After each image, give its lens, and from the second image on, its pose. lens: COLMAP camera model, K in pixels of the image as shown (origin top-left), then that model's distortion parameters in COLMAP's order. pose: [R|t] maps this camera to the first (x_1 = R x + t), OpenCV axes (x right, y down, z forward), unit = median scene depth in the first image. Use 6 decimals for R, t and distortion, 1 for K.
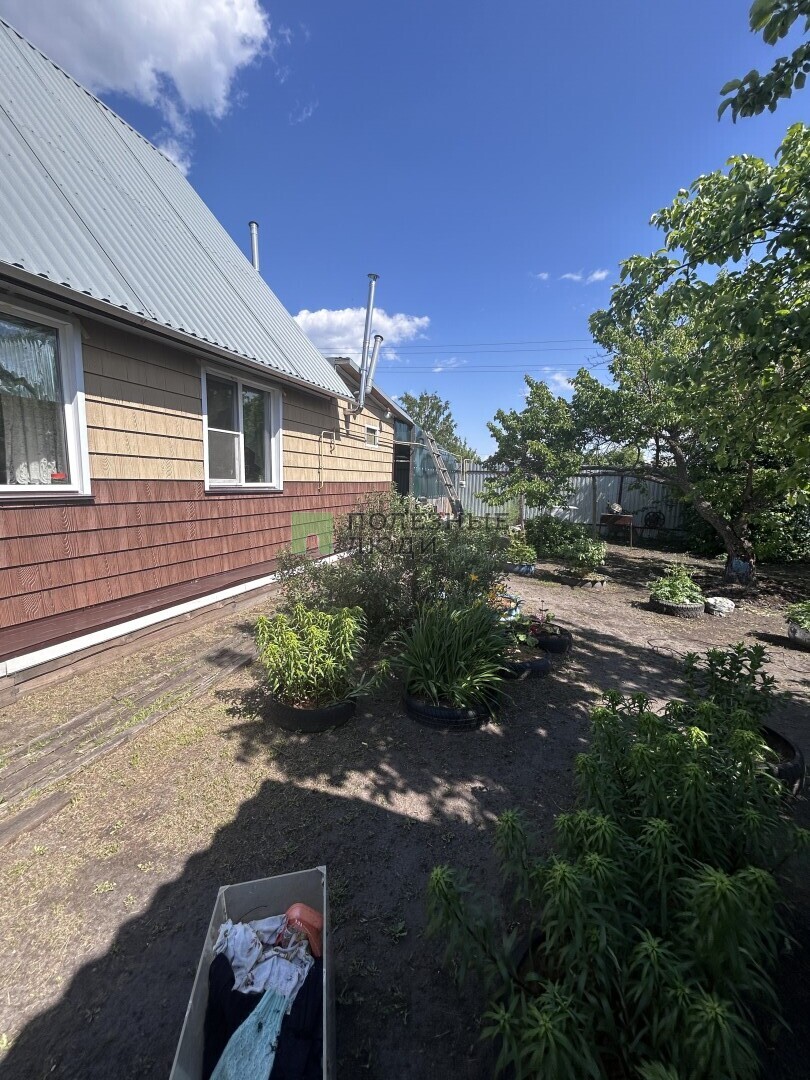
lens RADIAL K [[435.0, 0, 407.4], [0, 435.0, 540.4], [0, 0, 1]] dist [-0.001969, 0.001411]
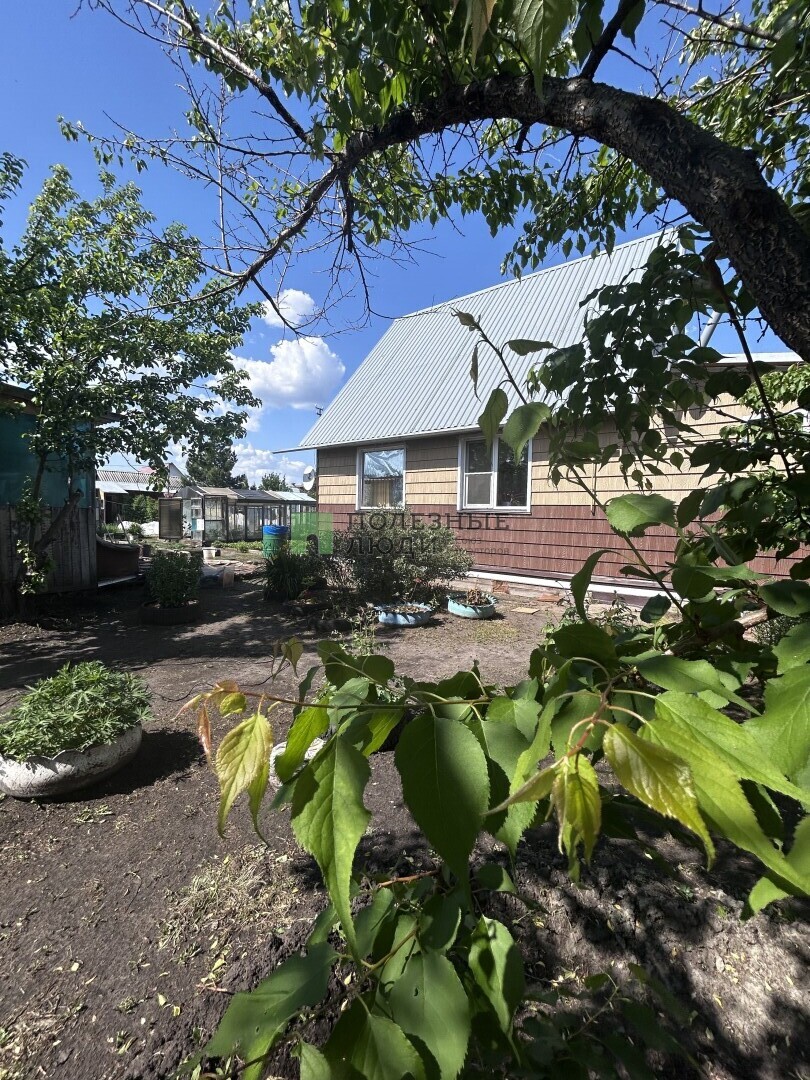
lens RADIAL K [[435.0, 0, 407.4], [0, 435.0, 540.4], [0, 0, 1]] dist [-0.001969, 0.001411]
pose [[-0.296163, 0.019276, -0.954943, 1.043957], [-0.160271, 0.984618, 0.069581, -0.075668], [0.941595, 0.173657, -0.288518, 1.146381]]
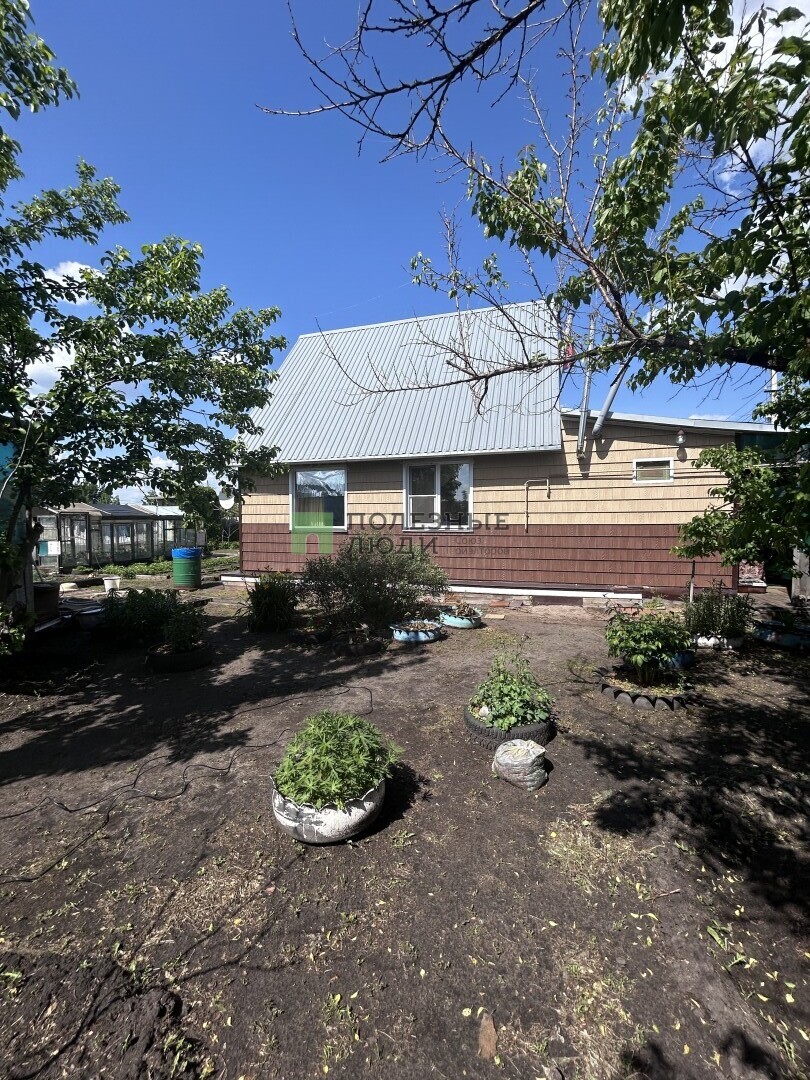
lens RADIAL K [[435.0, 0, 407.4], [0, 435.0, 540.4], [0, 0, 1]] dist [-0.001969, 0.001411]
pose [[0.053805, 0.010411, -0.998497, 1.182509], [-0.135411, 0.990785, 0.003033, -0.067329], [0.989327, 0.135044, 0.054719, 0.798463]]
